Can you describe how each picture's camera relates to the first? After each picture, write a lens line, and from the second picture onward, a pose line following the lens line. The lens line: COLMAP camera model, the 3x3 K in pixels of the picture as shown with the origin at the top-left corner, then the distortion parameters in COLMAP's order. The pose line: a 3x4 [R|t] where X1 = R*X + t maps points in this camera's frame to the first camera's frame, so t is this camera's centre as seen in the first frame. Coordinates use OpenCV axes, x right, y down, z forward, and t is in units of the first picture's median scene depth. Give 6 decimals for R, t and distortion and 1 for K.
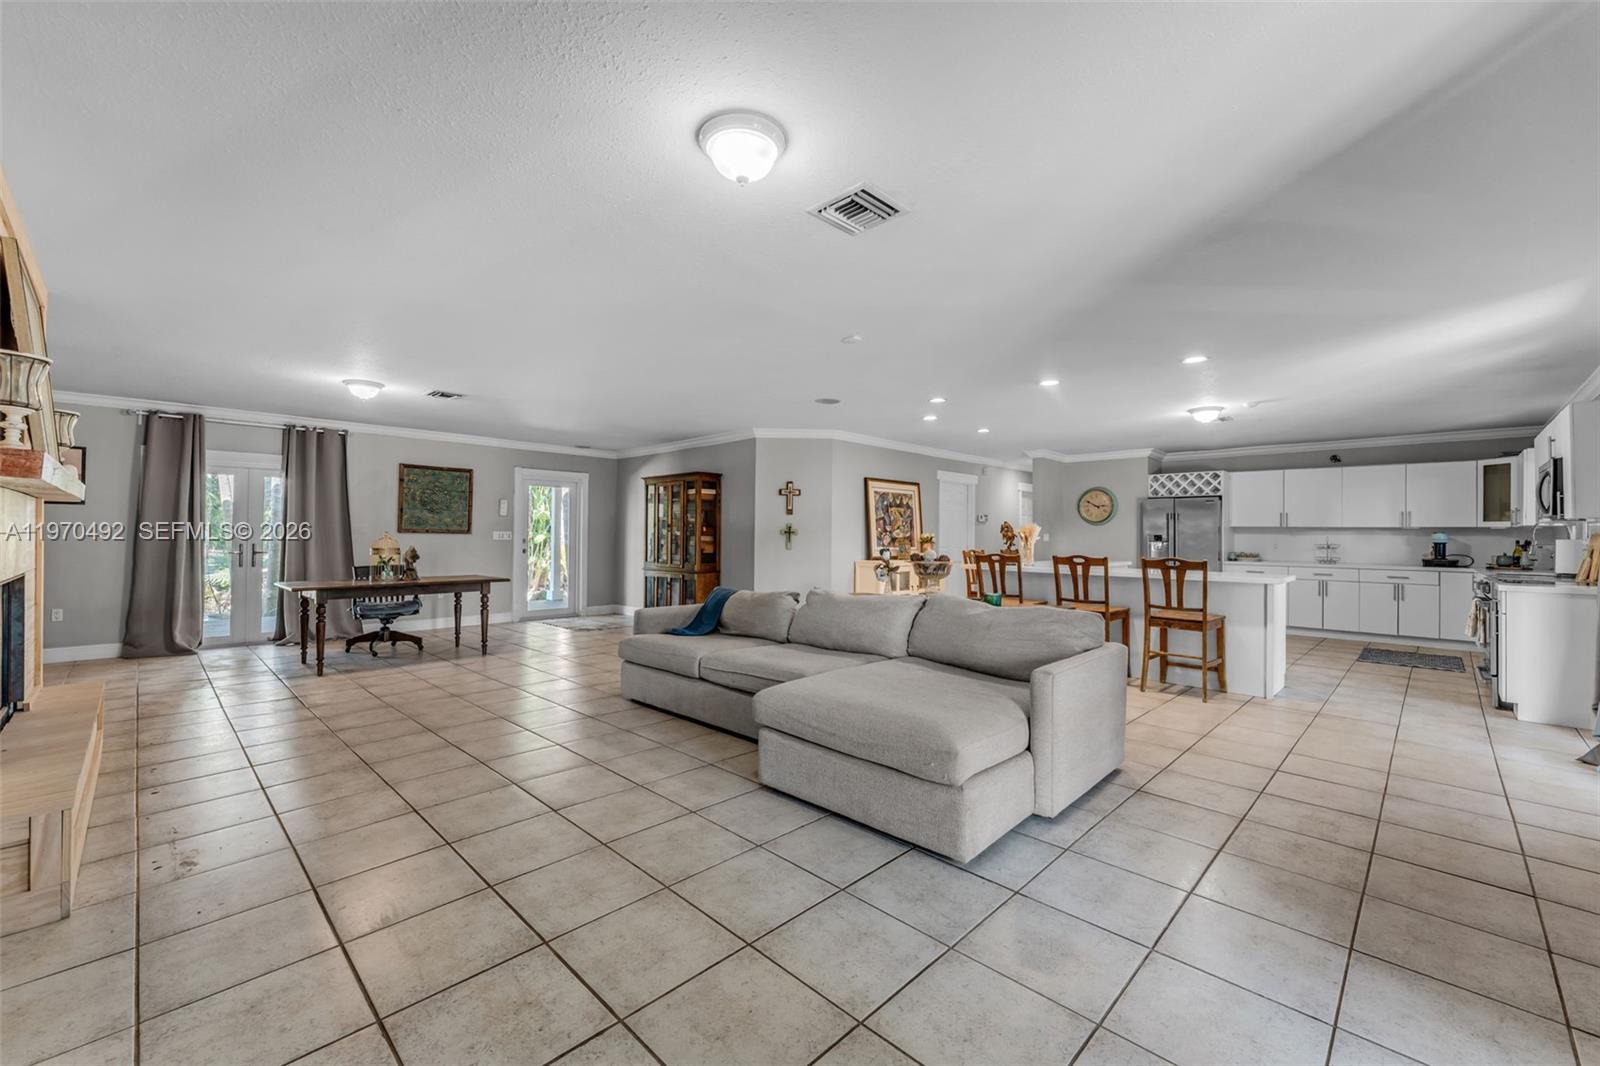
lens RADIAL K [[643.2, 0, 806.7], [0, 643.2, 531.6], [0, 0, 1]] dist [-0.000709, -0.000200]
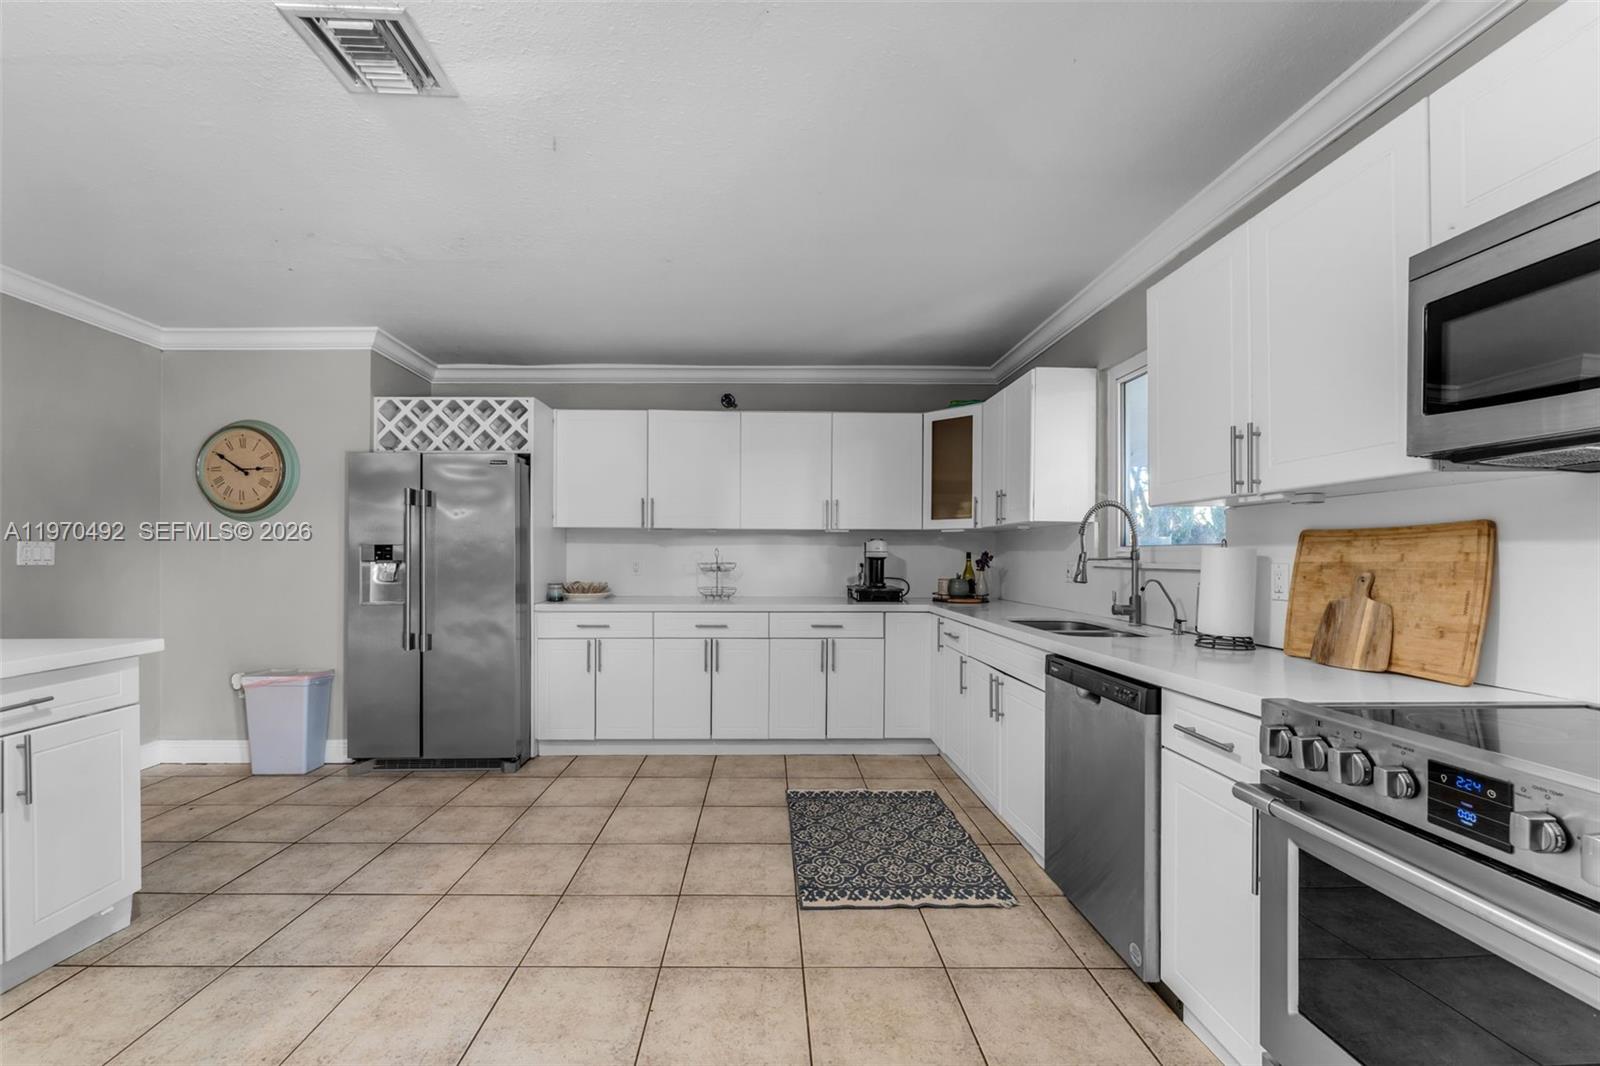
lens RADIAL K [[667.1, 0, 762.9], [0, 667.1, 550.1], [0, 0, 1]] dist [-0.001817, -0.000080]
pose [[0.717489, -0.000730, 0.696570, 0.488704], [0.001324, 0.999999, -0.000315, 0.010385], [-0.696569, 0.001149, 0.717489, 0.622600]]
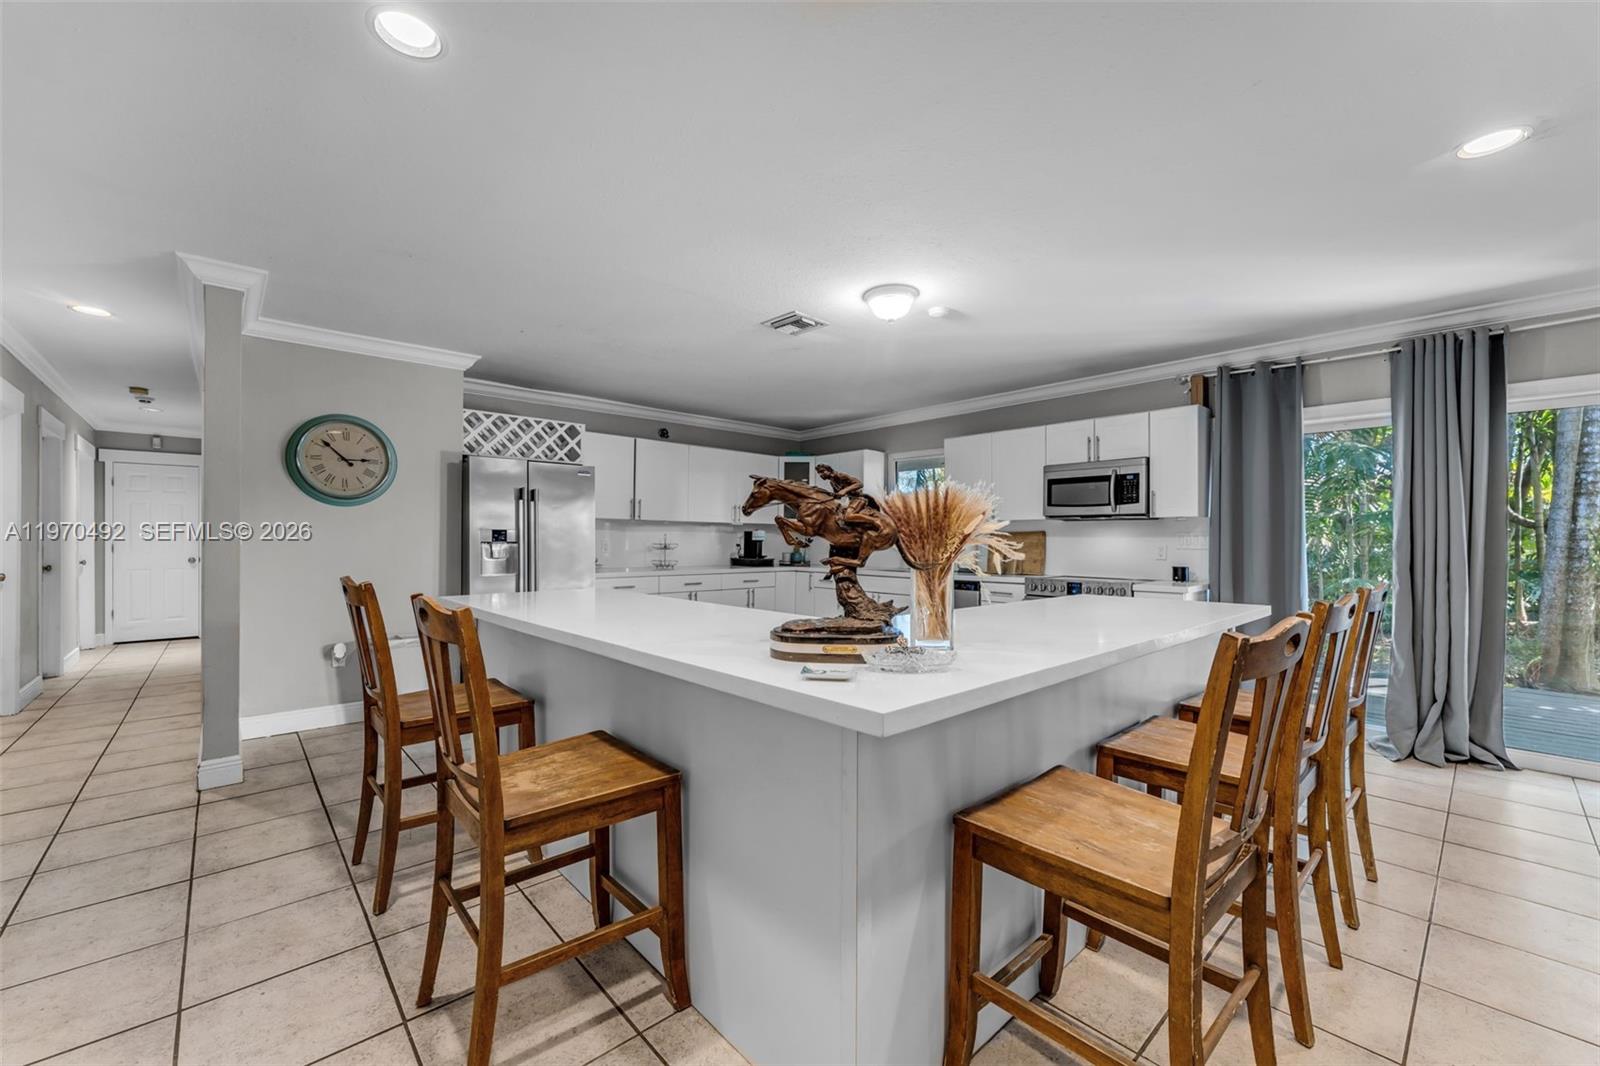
lens RADIAL K [[643.2, 0, 806.7], [0, 643.2, 531.6], [0, 0, 1]] dist [-0.000709, -0.000200]
pose [[0.060412, 0.006949, 0.998149, 0.061104], [-0.008555, 0.999943, -0.006444, 0.009360], [-0.998137, -0.008150, 0.060468, 0.828743]]
